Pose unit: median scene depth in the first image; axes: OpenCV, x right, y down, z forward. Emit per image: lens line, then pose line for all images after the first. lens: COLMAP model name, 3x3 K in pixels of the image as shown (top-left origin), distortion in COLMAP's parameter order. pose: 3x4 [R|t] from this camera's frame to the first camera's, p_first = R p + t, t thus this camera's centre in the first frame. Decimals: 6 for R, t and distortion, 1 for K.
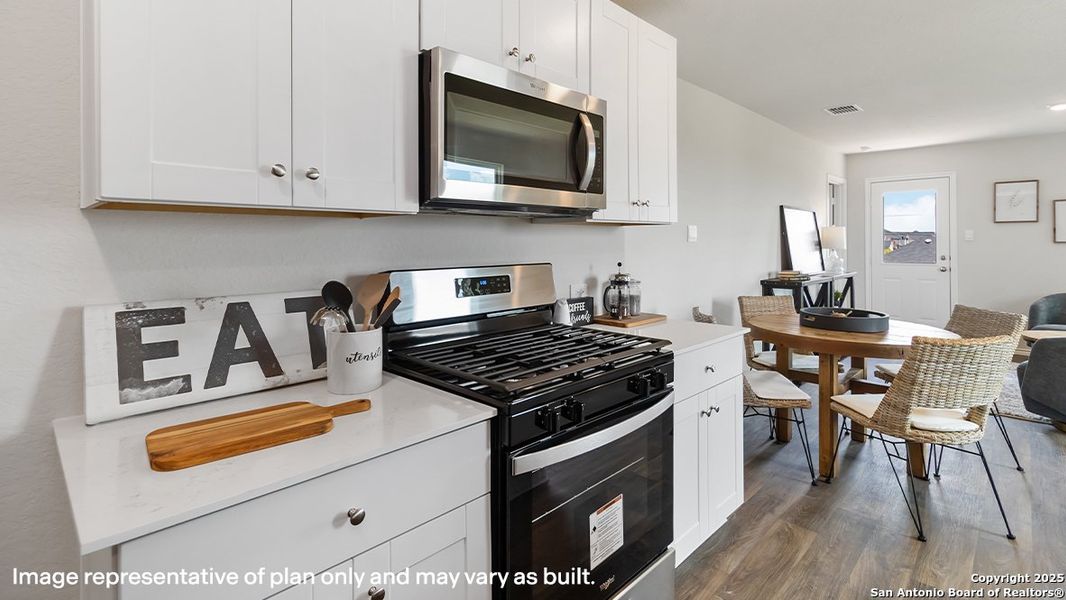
lens RADIAL K [[495.4, 0, 538.9], [0, 495.4, 245.3], [0, 0, 1]] dist [0.000577, 0.000189]
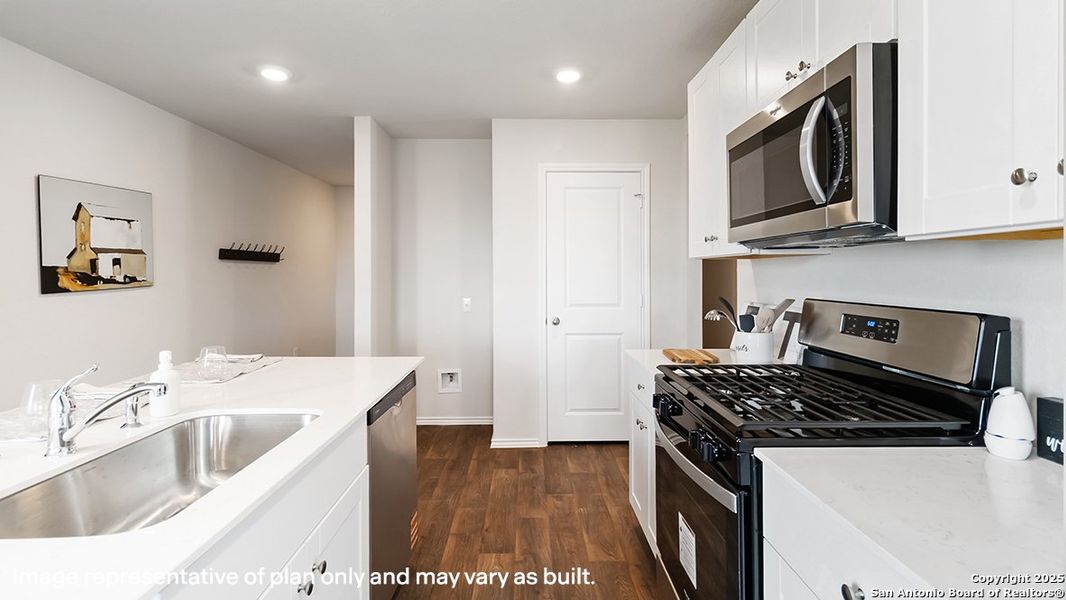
lens RADIAL K [[498.4, 0, 538.4], [0, 498.4, 274.8], [0, 0, 1]] dist [0.001624, 0.000336]
pose [[-0.697461, 0.007844, -0.716580, 0.830433], [0.002770, 0.999962, 0.008250, -0.014477], [0.716618, 0.003769, -0.697456, 1.123378]]
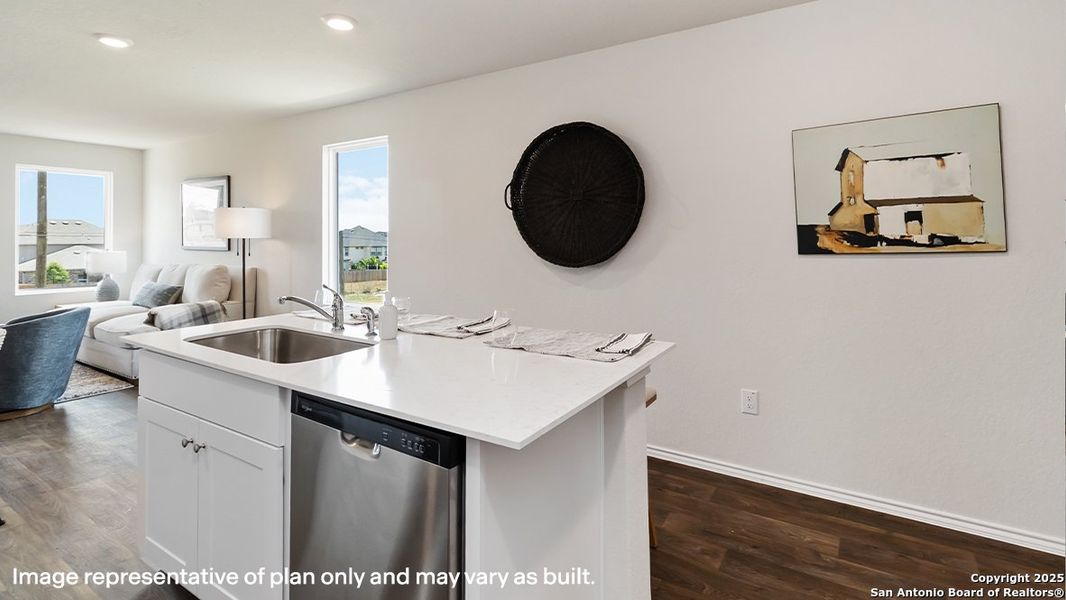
lens RADIAL K [[507.8, 0, 536.8], [0, 507.8, 231.7], [0, 0, 1]] dist [0.002395, 0.000250]
pose [[-0.205040, 0.013842, 0.978656, -0.369128], [0.006552, 0.999897, -0.012770, -0.000753], [-0.978732, 0.003794, -0.205110, 0.132650]]
